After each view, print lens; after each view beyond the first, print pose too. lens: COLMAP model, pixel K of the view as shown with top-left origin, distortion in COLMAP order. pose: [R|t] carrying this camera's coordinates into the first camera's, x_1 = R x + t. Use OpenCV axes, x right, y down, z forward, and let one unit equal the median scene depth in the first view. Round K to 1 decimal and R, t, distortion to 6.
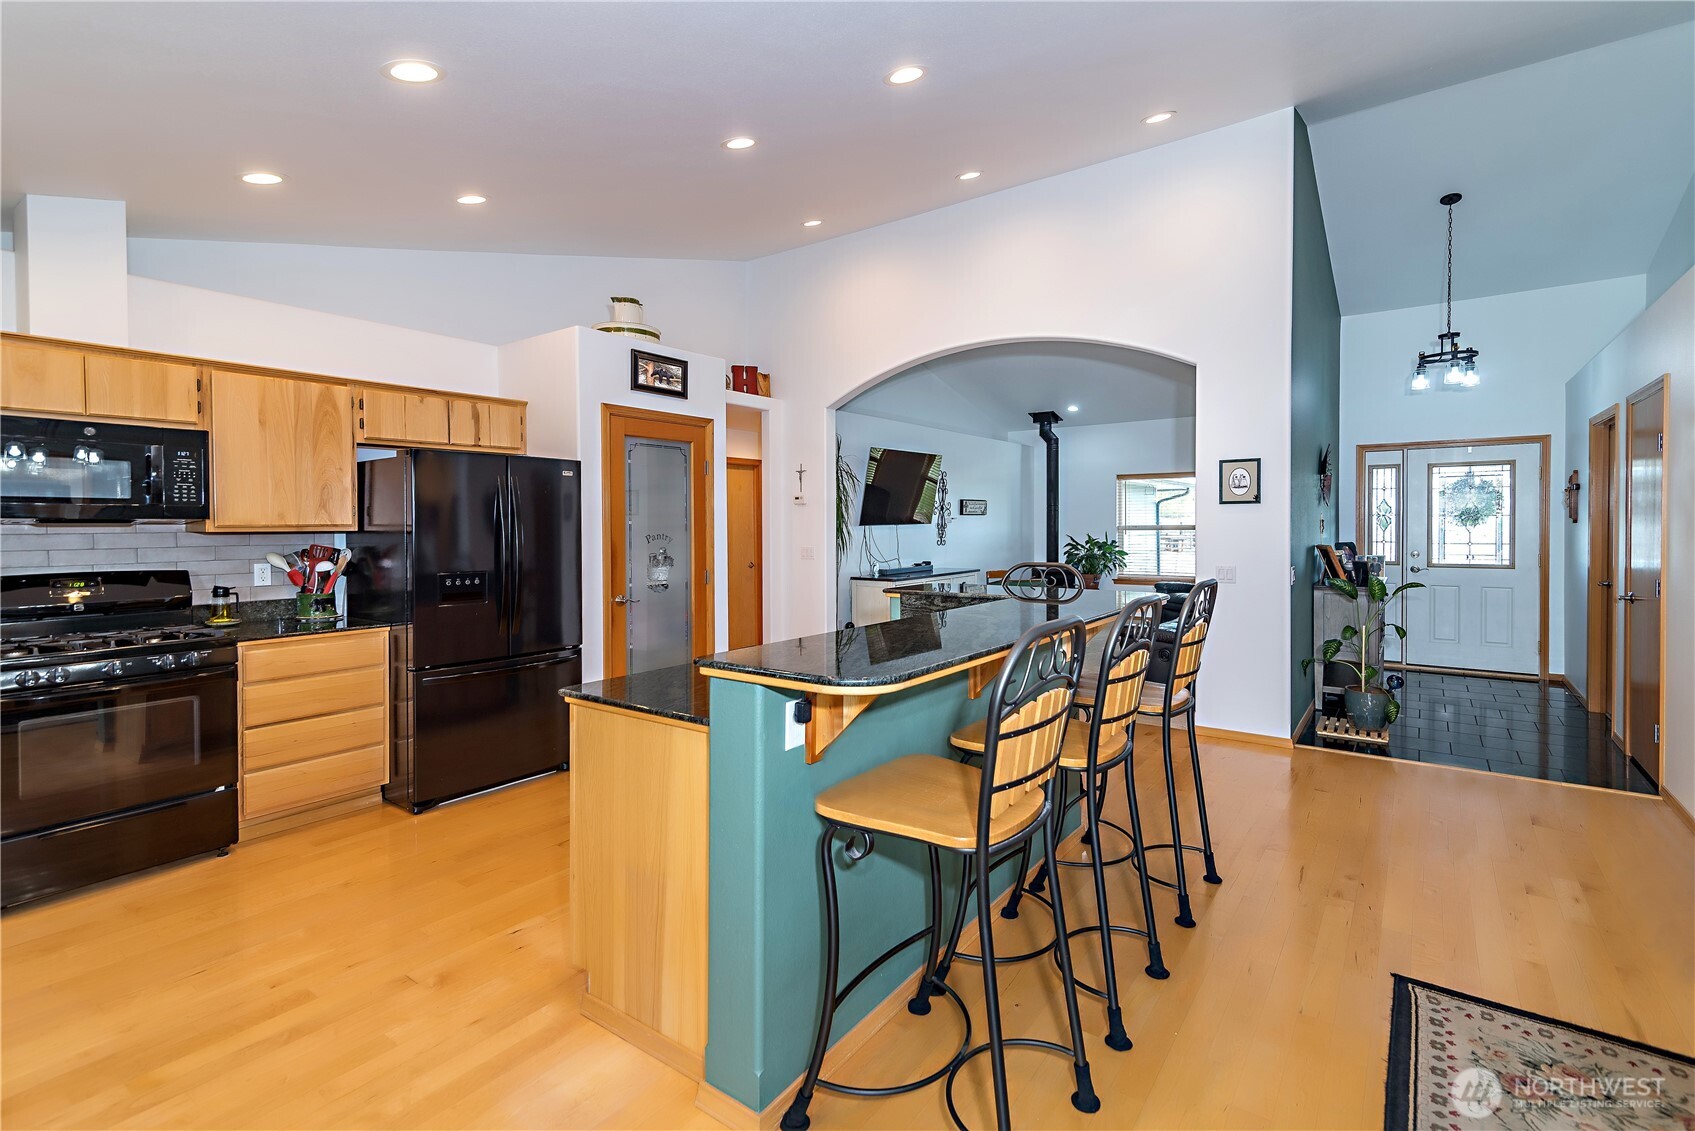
lens RADIAL K [[763.1, 0, 839.9], [0, 763.1, 531.0], [0, 0, 1]] dist [0.016972, -0.000789]
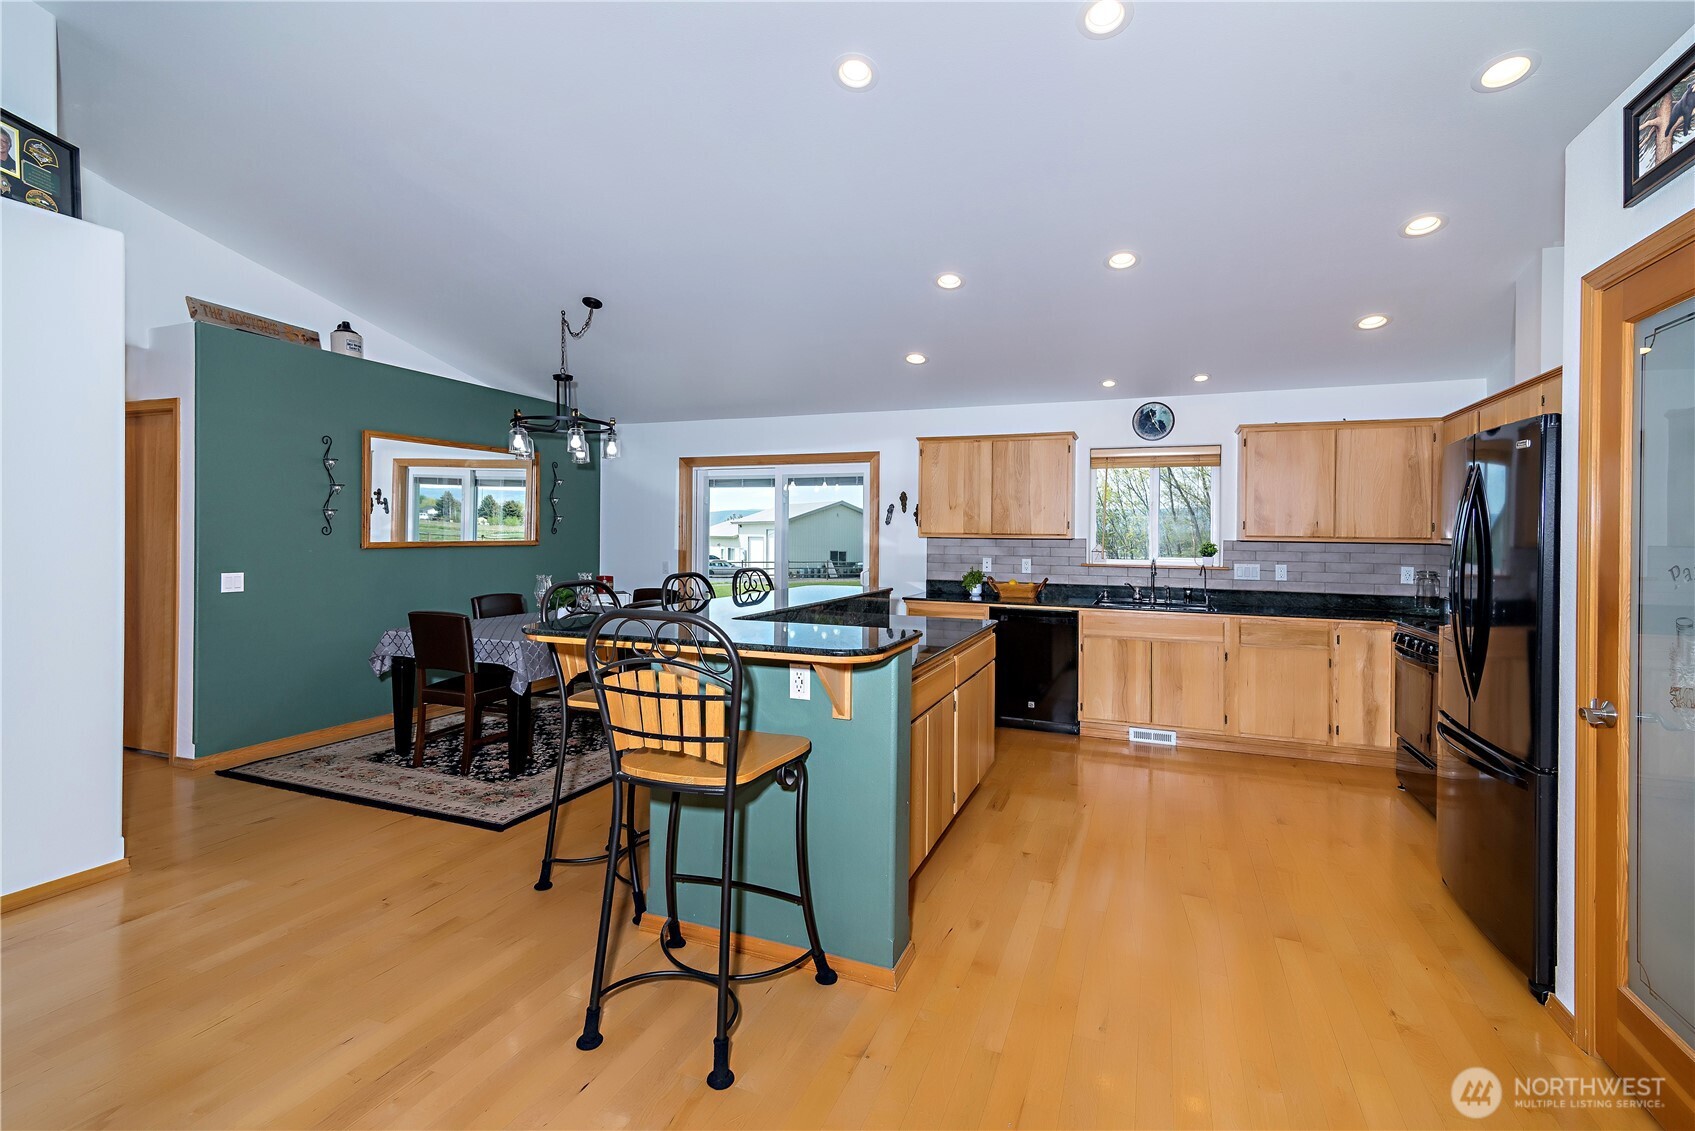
lens RADIAL K [[763.1, 0, 818.5], [0, 763.1, 530.1], [0, 0, 1]] dist [0.016972, -0.000789]
pose [[-0.970661, -0.006662, -0.240360, 0.266984], [-0.007579, 0.999967, 0.002891, -0.010598], [0.240333, 0.004628, -0.970679, 1.383437]]
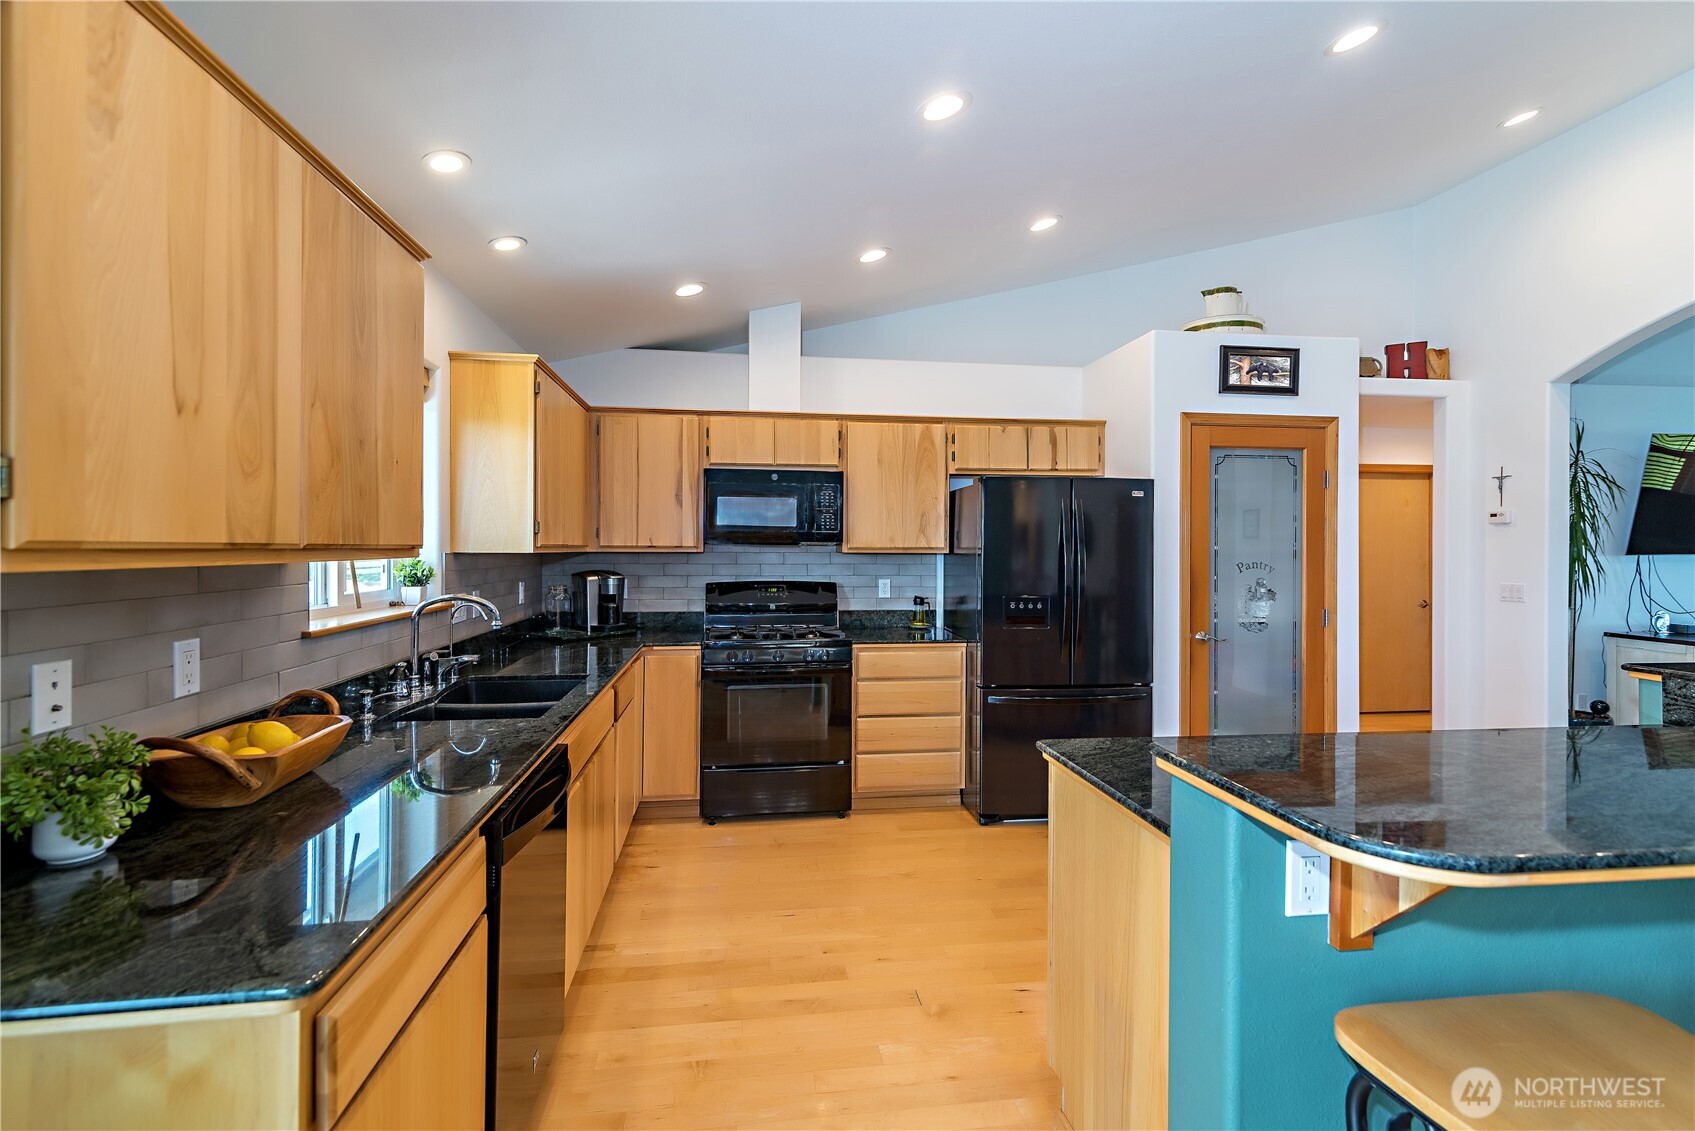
lens RADIAL K [[763.1, 0, 860.6], [0, 763.1, 545.0], [0, 0, 1]] dist [0.016972, -0.000789]
pose [[0.709677, 0.009355, -0.704465, 0.051155], [-0.015902, 0.999870, -0.002743, -0.006066], [0.704348, 0.013149, 0.709733, 0.115763]]
